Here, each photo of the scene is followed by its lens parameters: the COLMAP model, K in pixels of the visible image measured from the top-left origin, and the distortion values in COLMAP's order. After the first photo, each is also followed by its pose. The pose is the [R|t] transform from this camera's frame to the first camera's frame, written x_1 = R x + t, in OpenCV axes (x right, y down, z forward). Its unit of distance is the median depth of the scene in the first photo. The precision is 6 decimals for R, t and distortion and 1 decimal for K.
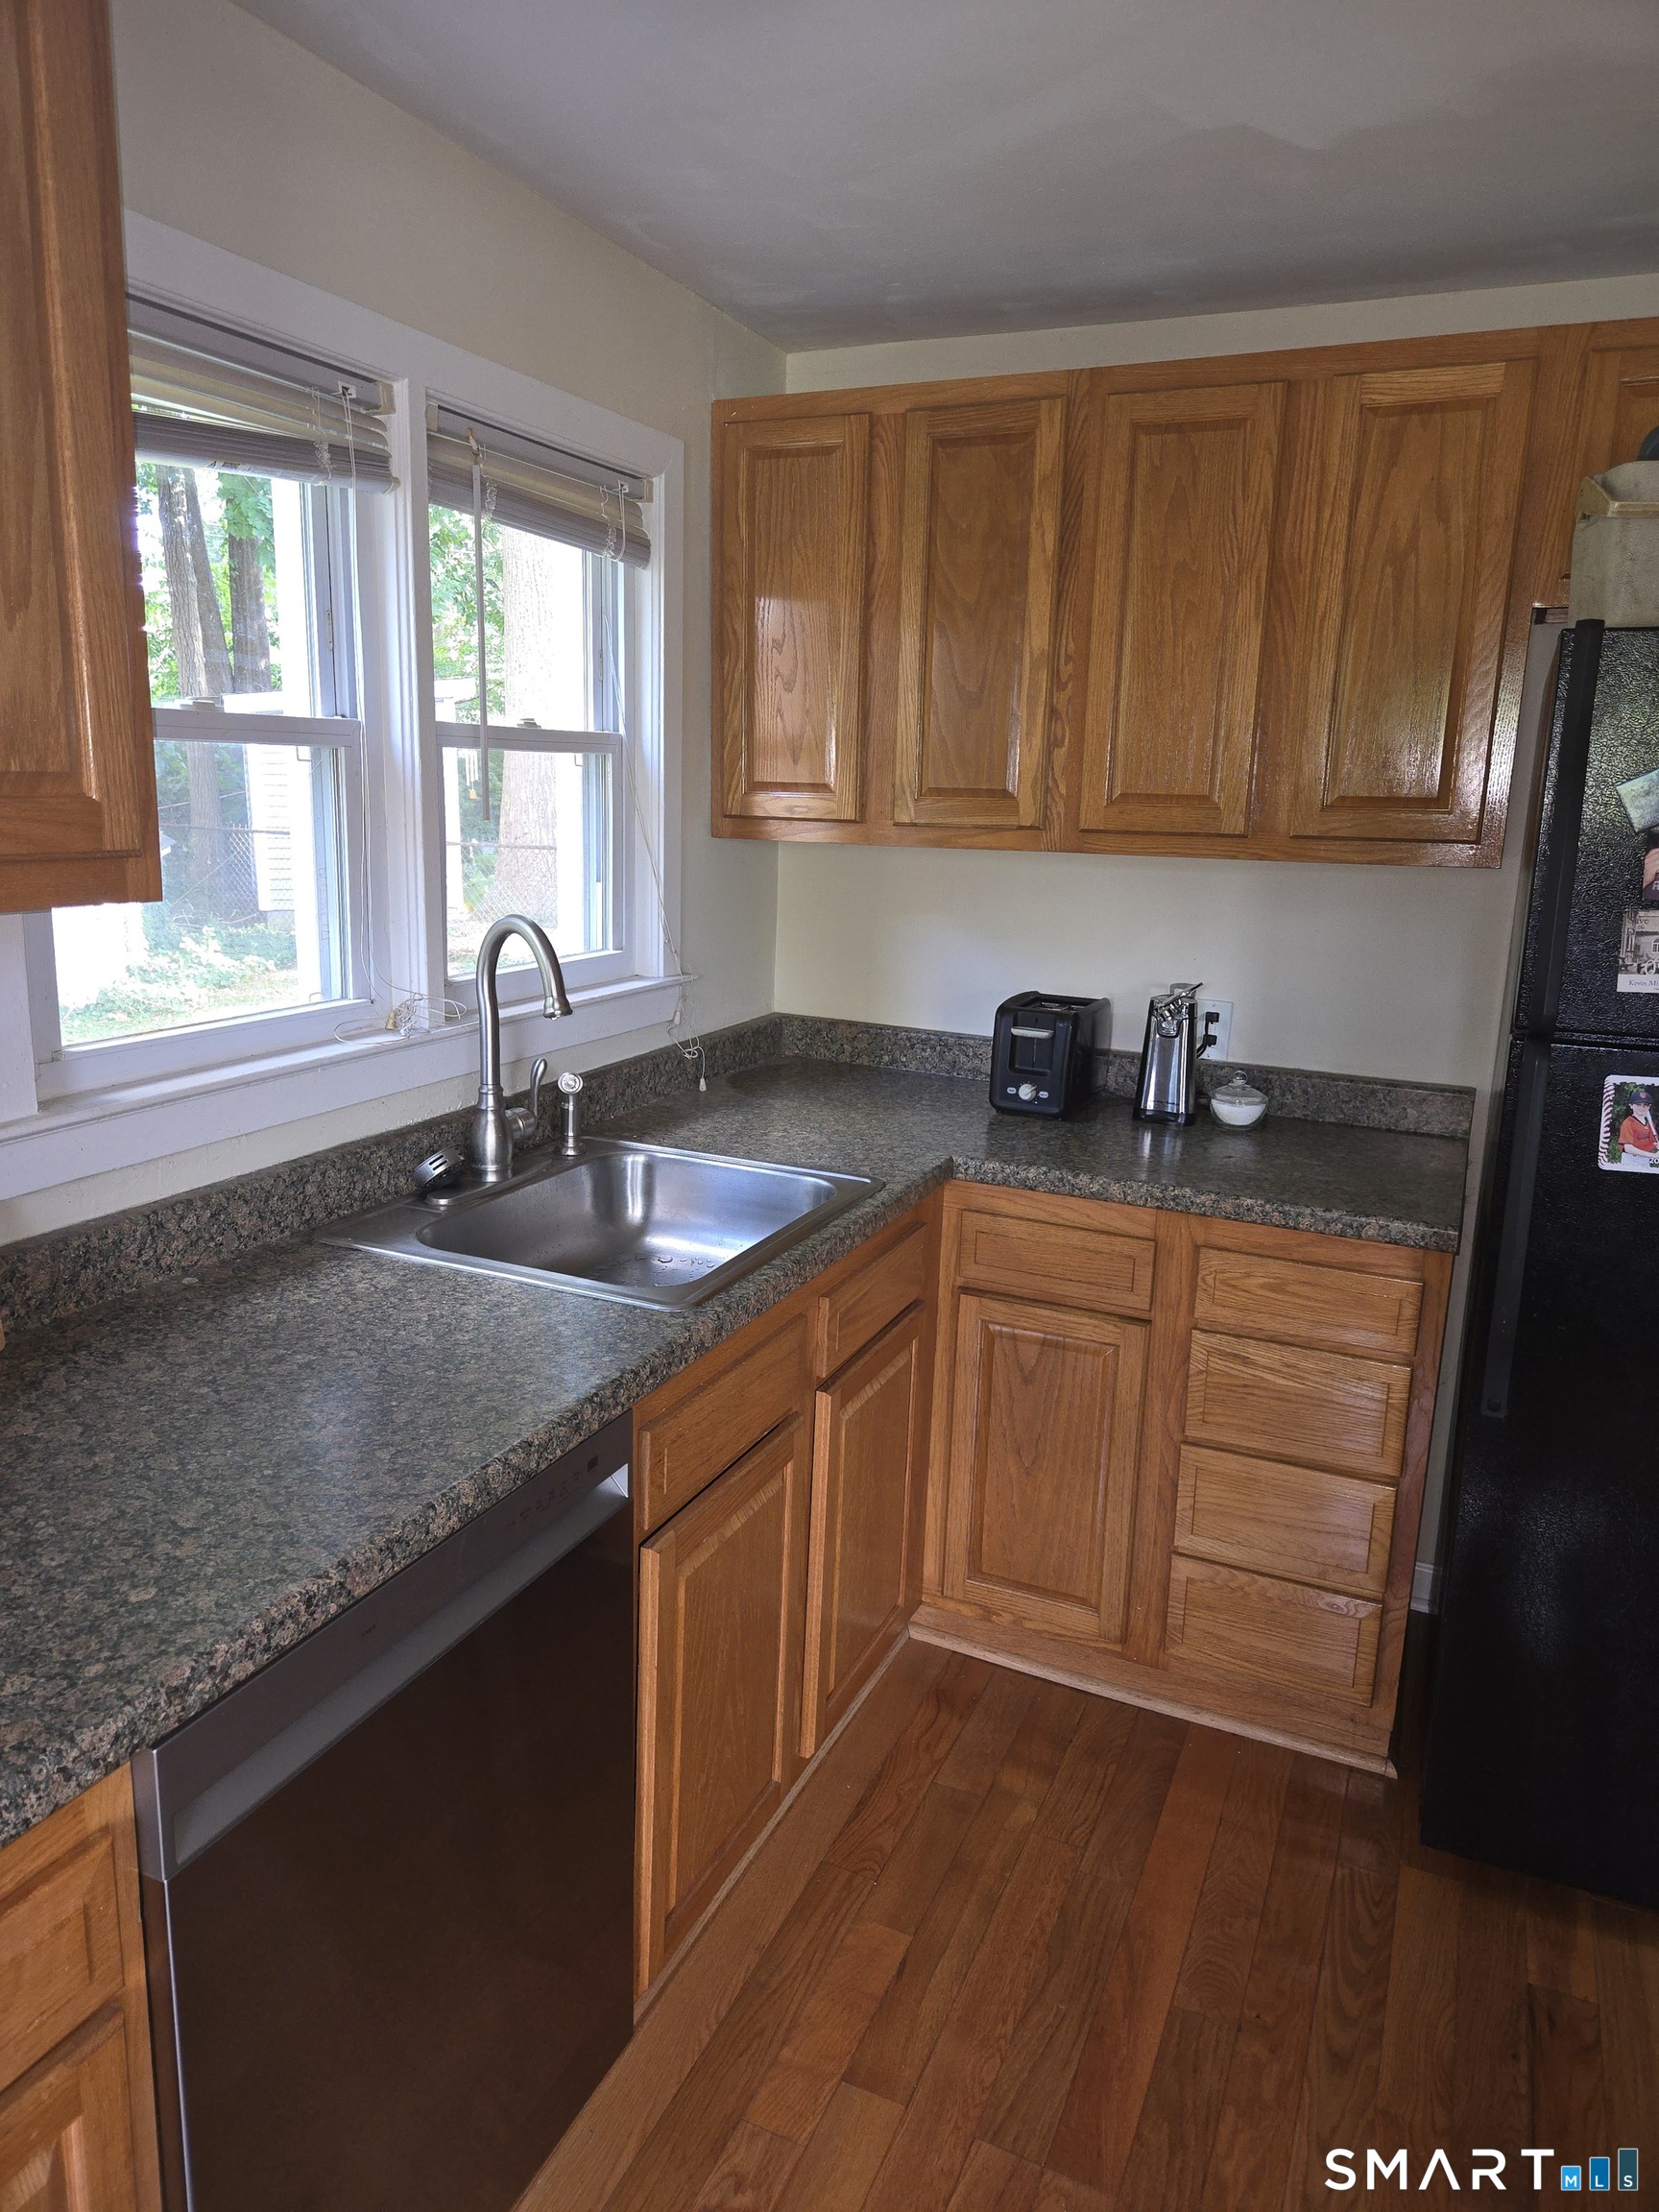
lens RADIAL K [[1475.7, 0, 823.3], [0, 1475.7, 1097.4], [0, 0, 1]] dist [0.065396, -0.036977]
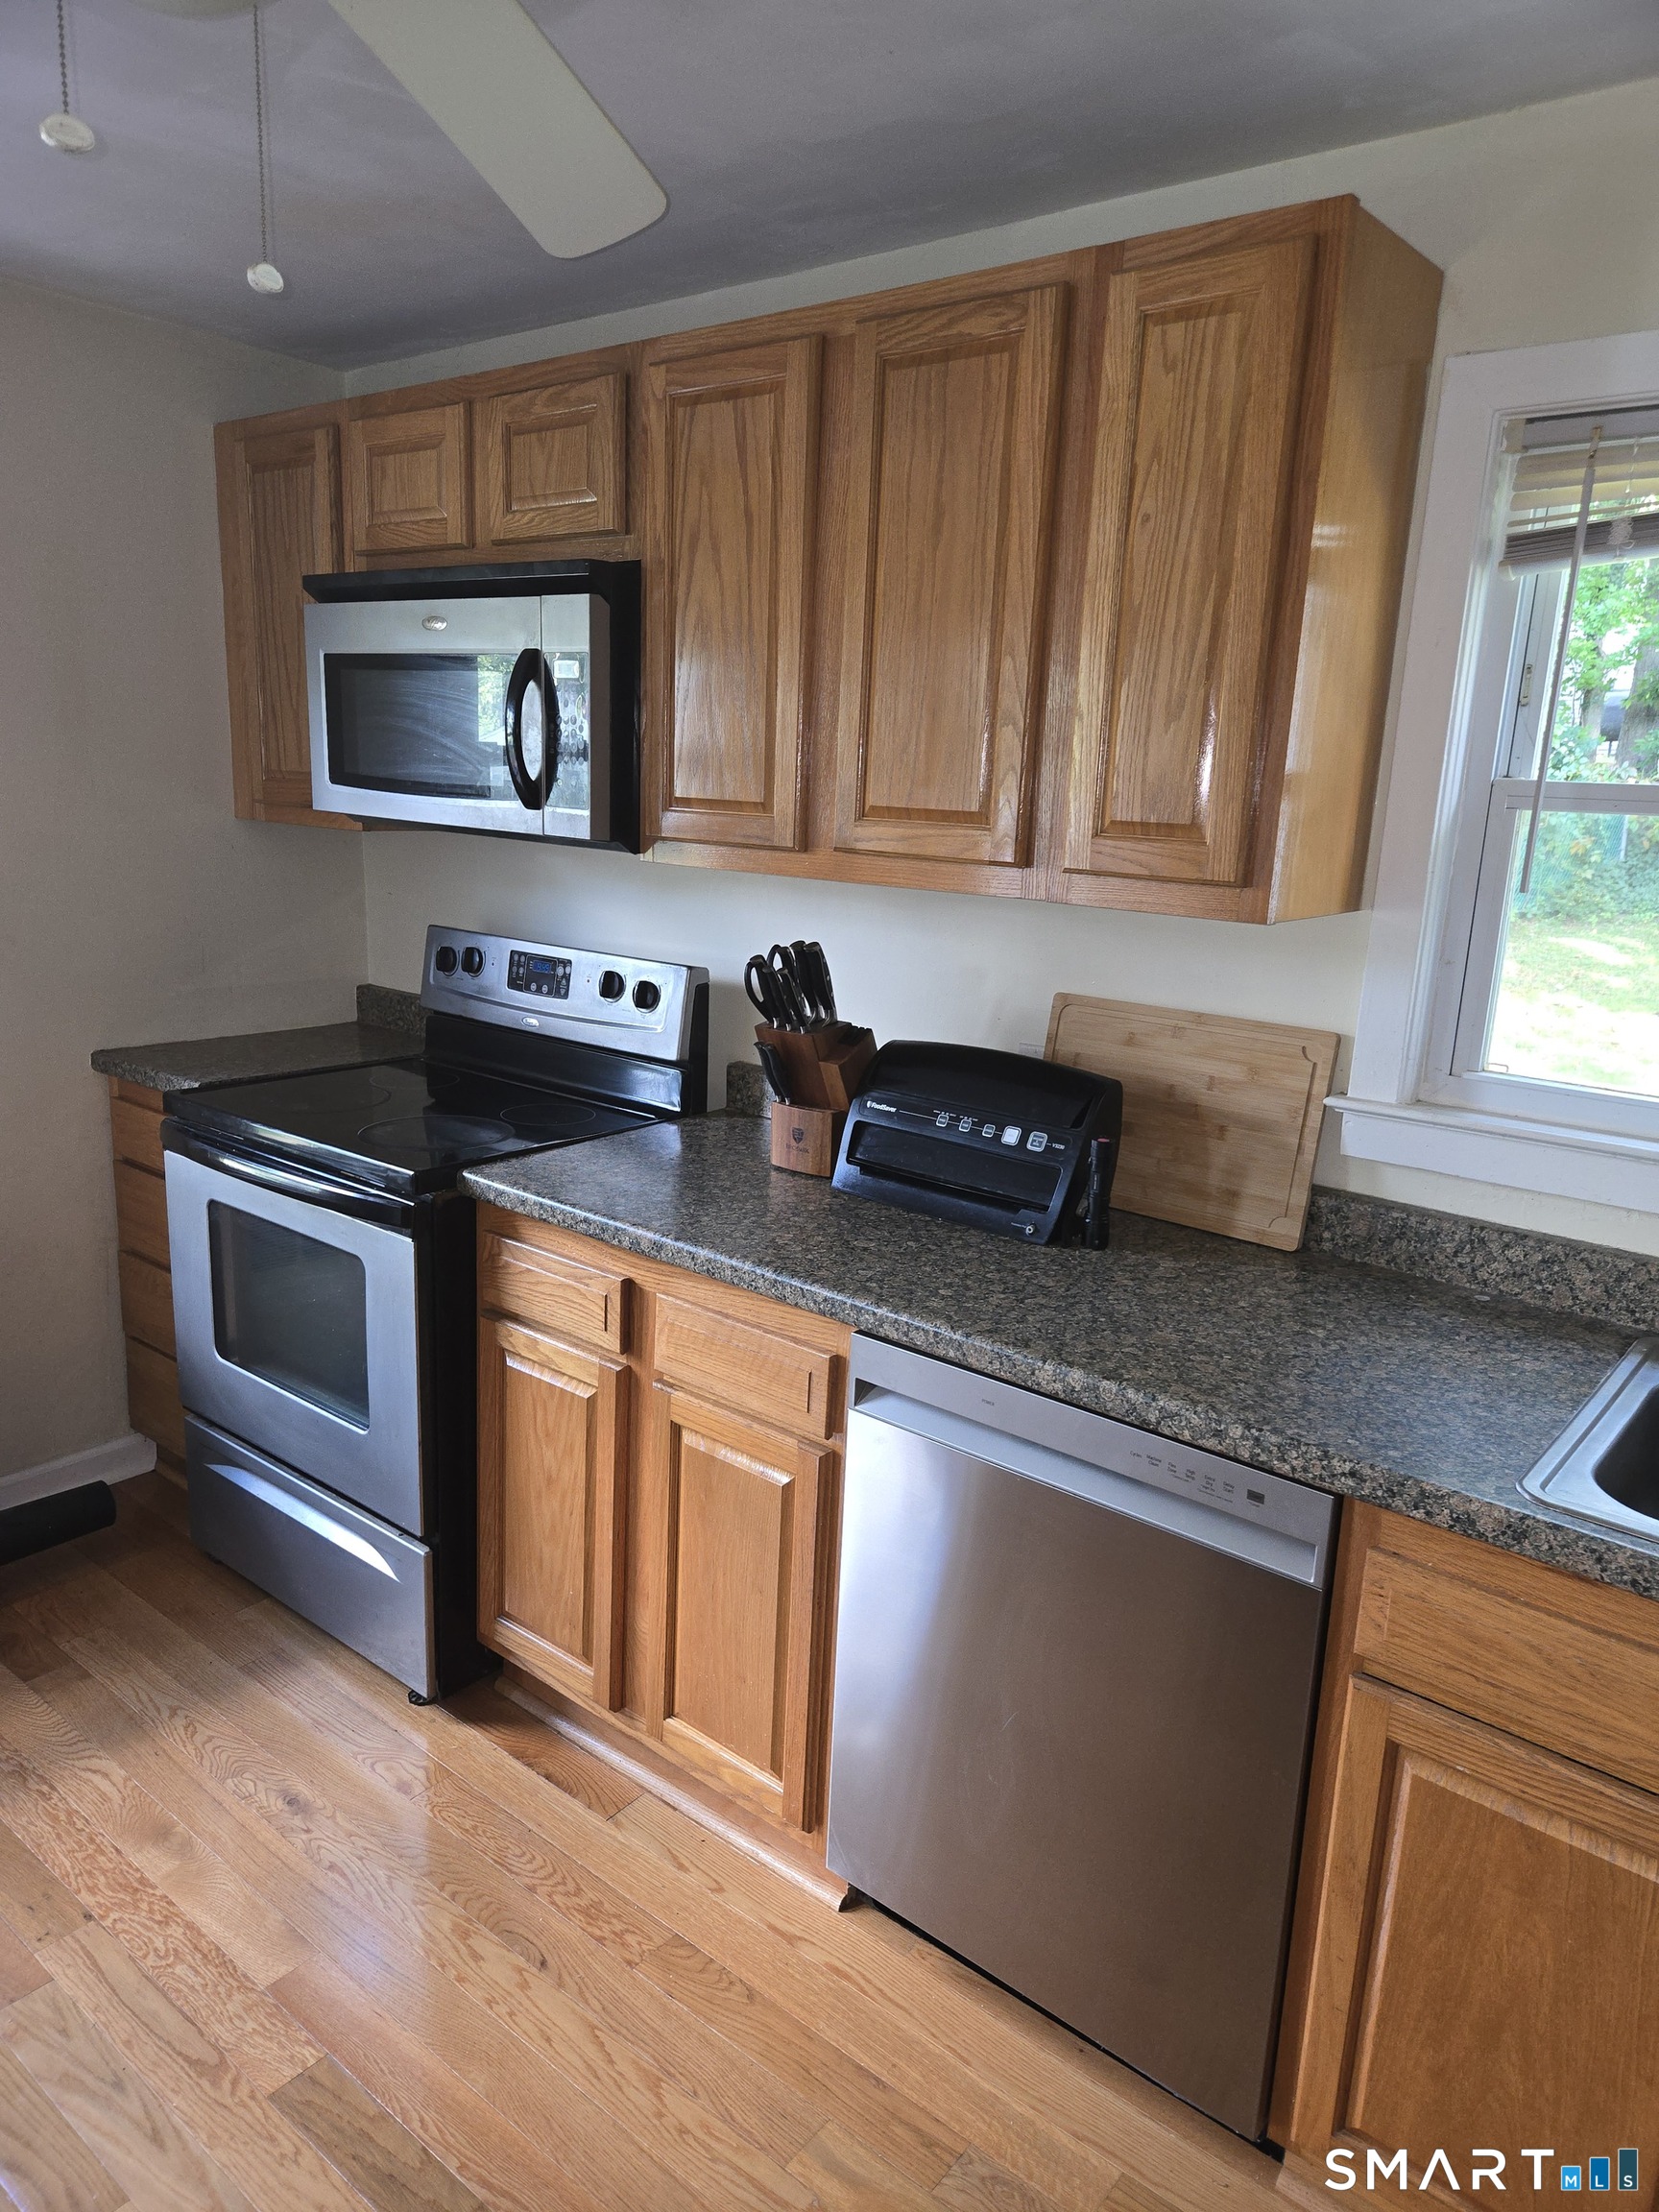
lens RADIAL K [[1475.7, 0, 823.3], [0, 1475.7, 1097.4], [0, 0, 1]] dist [0.065396, -0.036977]
pose [[-0.254806, 0.169608, -0.952001, 0.767088], [-0.258689, 0.936659, 0.236114, -0.159462], [0.931748, 0.306436, -0.194791, 0.754507]]
